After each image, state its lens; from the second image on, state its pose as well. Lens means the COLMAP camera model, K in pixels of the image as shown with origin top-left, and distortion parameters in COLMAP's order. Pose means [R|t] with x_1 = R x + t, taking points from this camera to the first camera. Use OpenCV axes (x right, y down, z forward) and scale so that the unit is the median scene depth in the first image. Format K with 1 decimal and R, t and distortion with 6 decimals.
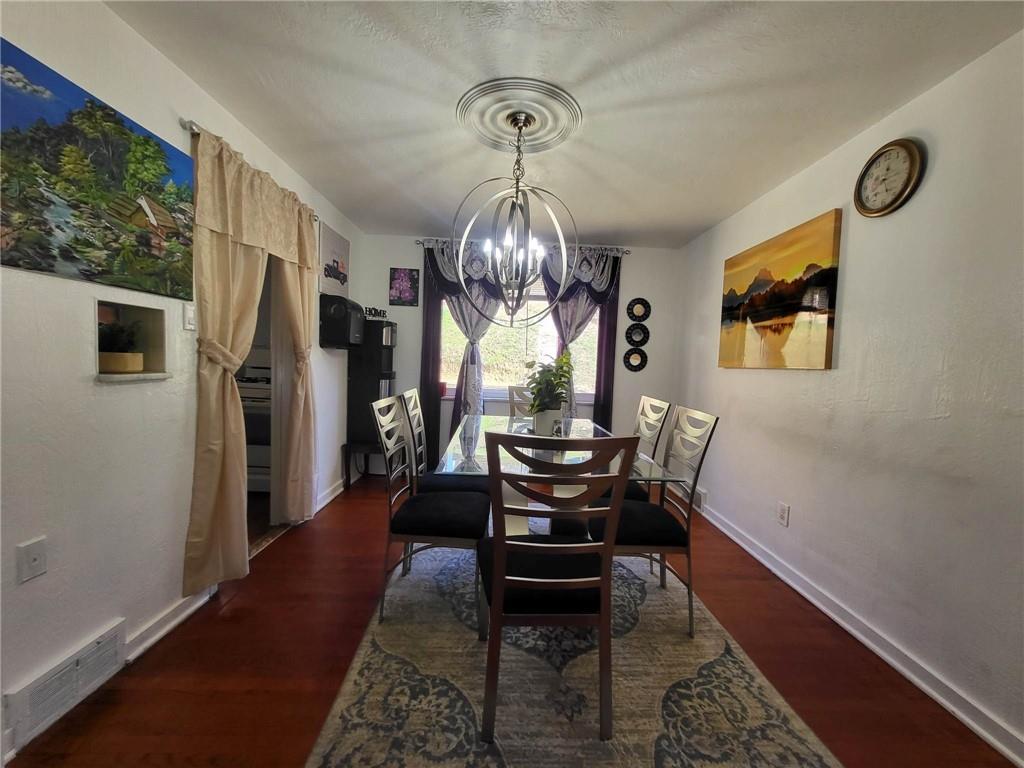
lens RADIAL K [[400.3, 0, 518.4], [0, 400.3, 379.5], [0, 0, 1]] dist [0.004362, -0.001128]
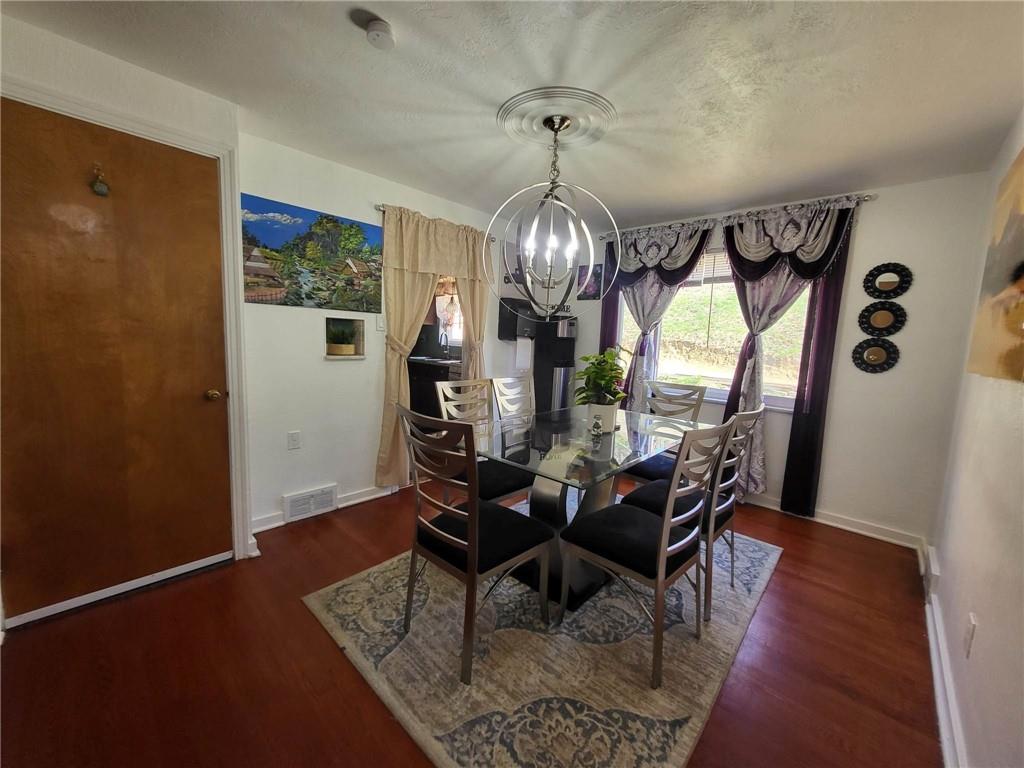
lens RADIAL K [[400.3, 0, 514.6], [0, 400.3, 379.9], [0, 0, 1]] dist [0.004362, -0.001128]
pose [[0.712584, 0.068575, -0.698228, 0.721206], [-0.048714, 0.997646, 0.048266, -0.024574], [0.699894, -0.000380, 0.714247, 0.185758]]
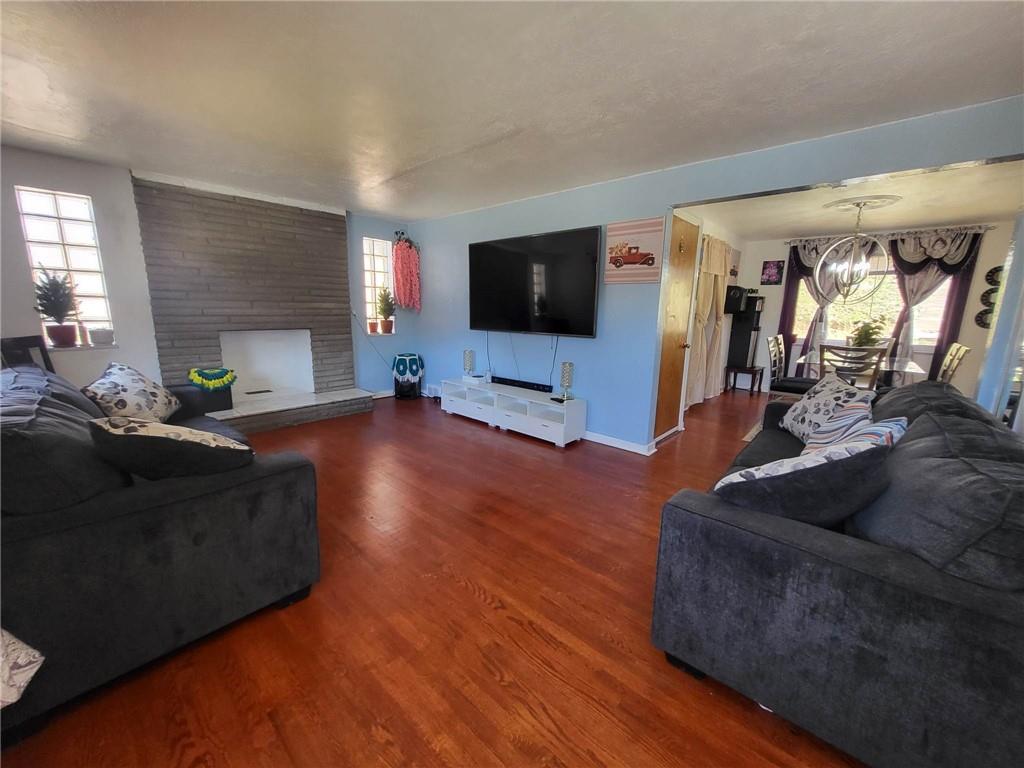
lens RADIAL K [[400.3, 0, 514.7], [0, 400.3, 380.2], [0, 0, 1]] dist [0.004362, -0.001128]
pose [[0.719501, 0.101688, -0.687007, 0.244670], [-0.026659, 0.992537, 0.118992, 0.062190], [0.693980, -0.067300, 0.716842, -1.863757]]
